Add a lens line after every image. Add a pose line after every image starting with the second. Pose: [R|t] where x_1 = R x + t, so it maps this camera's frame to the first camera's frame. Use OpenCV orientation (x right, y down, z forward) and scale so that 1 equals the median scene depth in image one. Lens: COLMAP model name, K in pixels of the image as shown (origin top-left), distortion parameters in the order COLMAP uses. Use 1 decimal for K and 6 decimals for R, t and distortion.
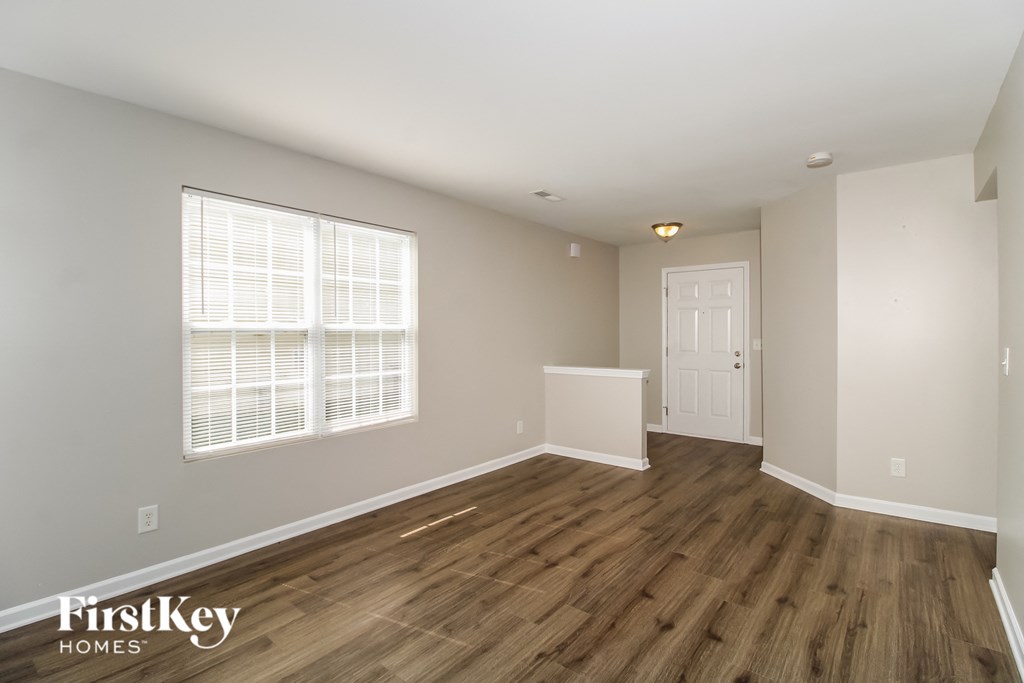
lens RADIAL K [[491.5, 0, 516.8], [0, 491.5, 333.2], [0, 0, 1]] dist [-0.002229, -0.000273]
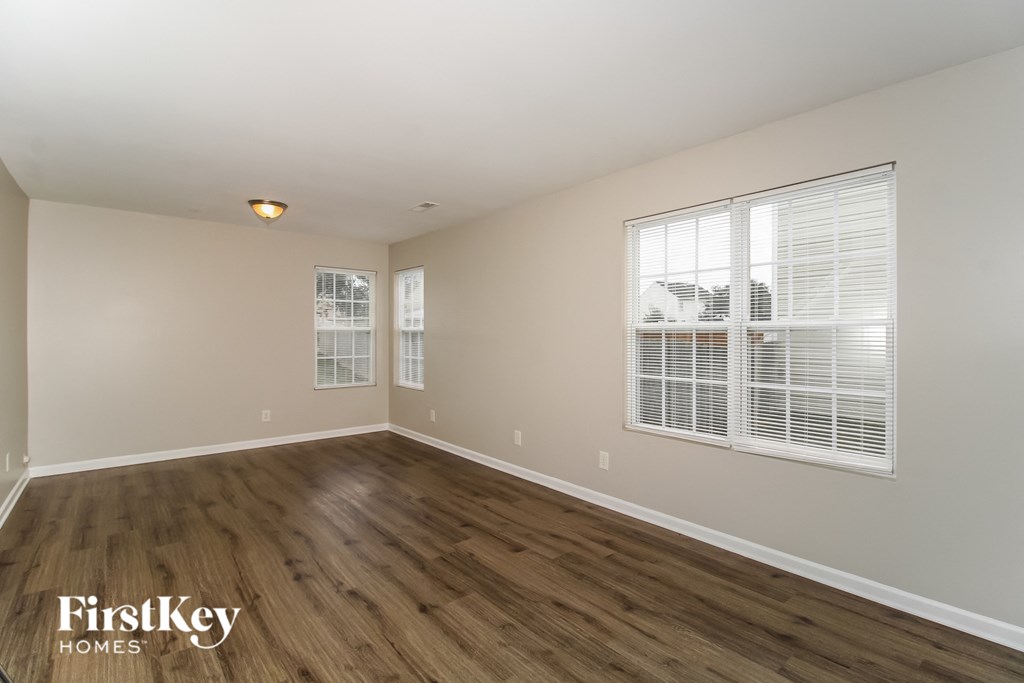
lens RADIAL K [[491.5, 0, 516.8], [0, 491.5, 333.2], [0, 0, 1]] dist [-0.002229, -0.000273]
pose [[-0.204109, 0.007617, -0.978919, 0.656786], [0.002670, 0.999970, 0.007224, -0.006648], [0.978944, -0.001139, -0.204123, 0.959874]]
